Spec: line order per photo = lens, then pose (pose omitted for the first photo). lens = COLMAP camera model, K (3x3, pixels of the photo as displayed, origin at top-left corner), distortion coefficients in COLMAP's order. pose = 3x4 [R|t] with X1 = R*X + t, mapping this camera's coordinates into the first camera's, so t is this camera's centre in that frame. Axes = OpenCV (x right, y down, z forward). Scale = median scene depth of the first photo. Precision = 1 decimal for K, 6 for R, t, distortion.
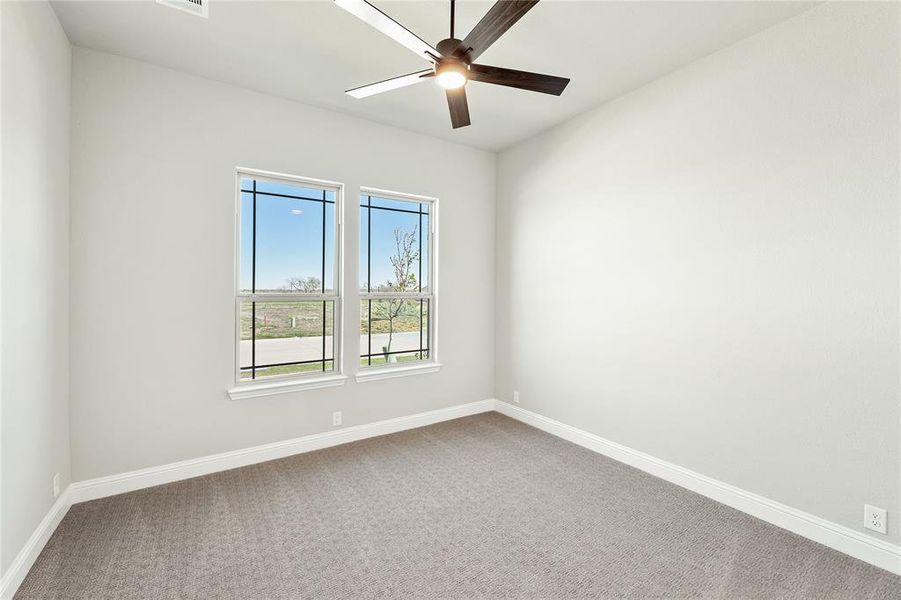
lens RADIAL K [[365.2, 0, 450.6], [0, 365.2, 298.4], [0, 0, 1]] dist [-0.000712, -0.000067]
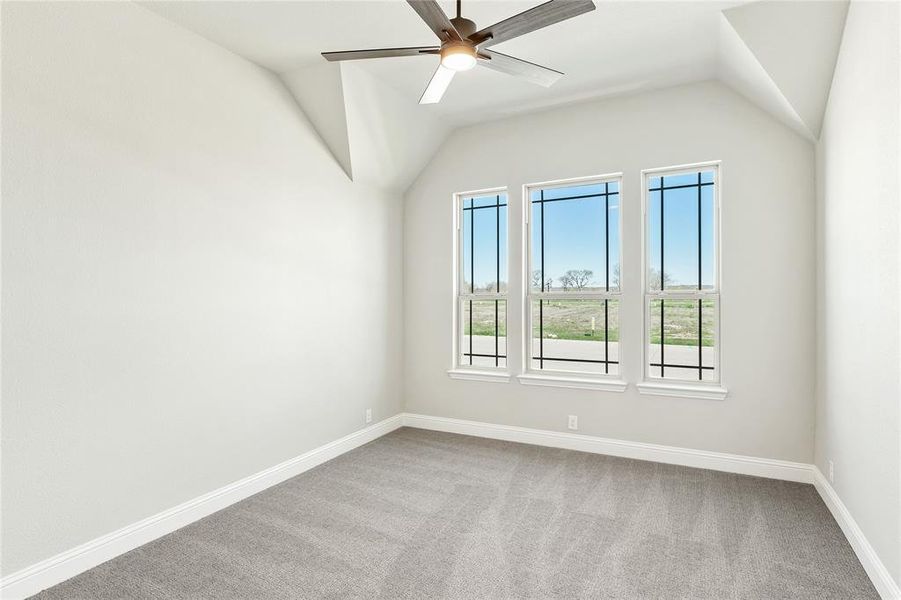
lens RADIAL K [[365.2, 0, 450.6], [0, 365.2, 298.4], [0, 0, 1]] dist [-0.000712, -0.000067]
pose [[0.587257, 0.007316, -0.809367, 0.288640], [-0.001985, 0.999969, 0.007599, -0.004709], [0.809398, -0.002856, 0.587254, 0.179348]]
